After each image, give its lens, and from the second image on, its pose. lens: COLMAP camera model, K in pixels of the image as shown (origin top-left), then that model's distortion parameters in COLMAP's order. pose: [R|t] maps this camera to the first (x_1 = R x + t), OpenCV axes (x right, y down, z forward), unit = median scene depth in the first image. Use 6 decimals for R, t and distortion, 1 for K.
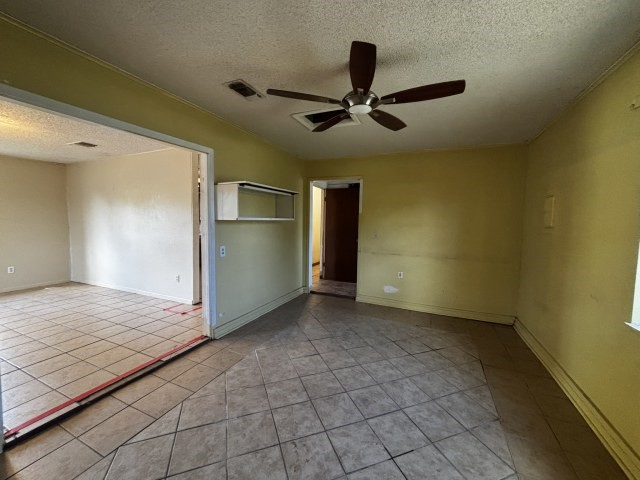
lens RADIAL K [[258.2, 0, 318.6], [0, 258.2, 239.5], [0, 0, 1]] dist [-0.001790, 0.000514]
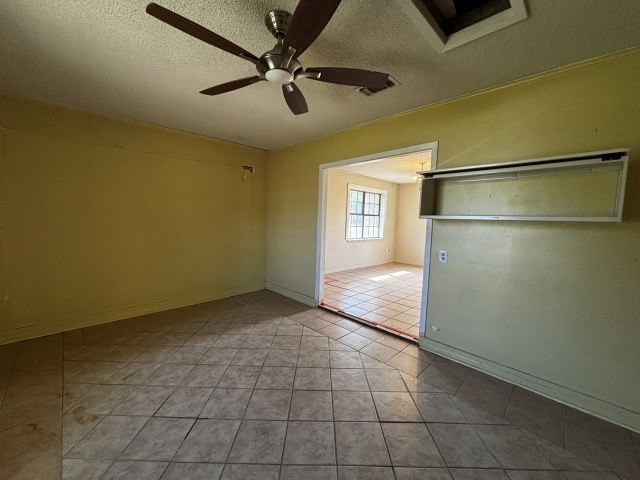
lens RADIAL K [[258.2, 0, 319.5], [0, 258.2, 239.4], [0, 0, 1]] dist [-0.001790, 0.000514]
pose [[-0.359261, 0.054974, -0.931616, 0.864054], [-0.098897, 0.990400, 0.096581, -0.079287], [0.927982, 0.126832, -0.350376, 1.401907]]
